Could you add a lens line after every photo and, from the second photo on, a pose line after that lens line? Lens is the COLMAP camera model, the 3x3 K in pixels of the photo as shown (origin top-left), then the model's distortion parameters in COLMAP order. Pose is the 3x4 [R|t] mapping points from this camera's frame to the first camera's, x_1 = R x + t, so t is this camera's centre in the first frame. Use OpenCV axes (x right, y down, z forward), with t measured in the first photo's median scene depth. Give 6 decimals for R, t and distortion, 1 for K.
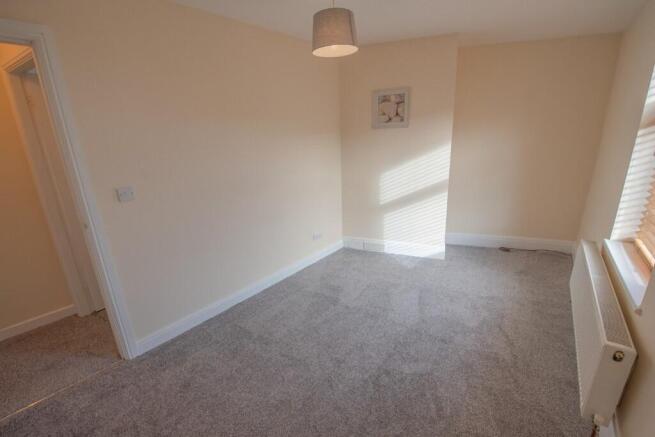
lens RADIAL K [[272.1, 0, 324.0], [0, 272.1, 218.6], [0, 0, 1]] dist [-0.000784, -0.000129]
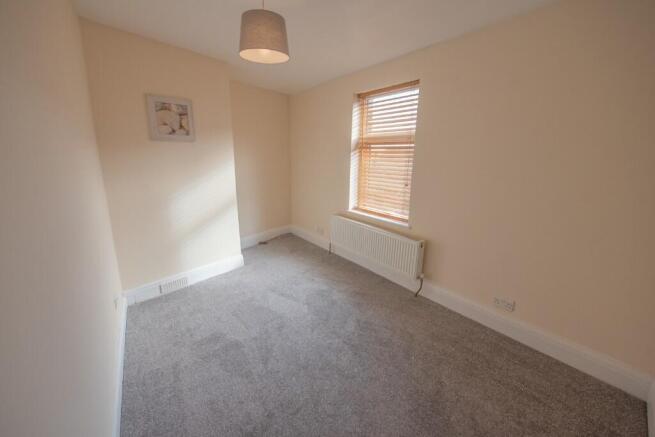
lens RADIAL K [[272.1, 0, 324.0], [0, 272.1, 218.6], [0, 0, 1]] dist [-0.000784, -0.000129]
pose [[0.285032, -0.181415, 0.941194, -0.495659], [0.253678, 0.961190, 0.108445, -0.071532], [-0.924340, 0.207850, 0.319991, 0.345382]]
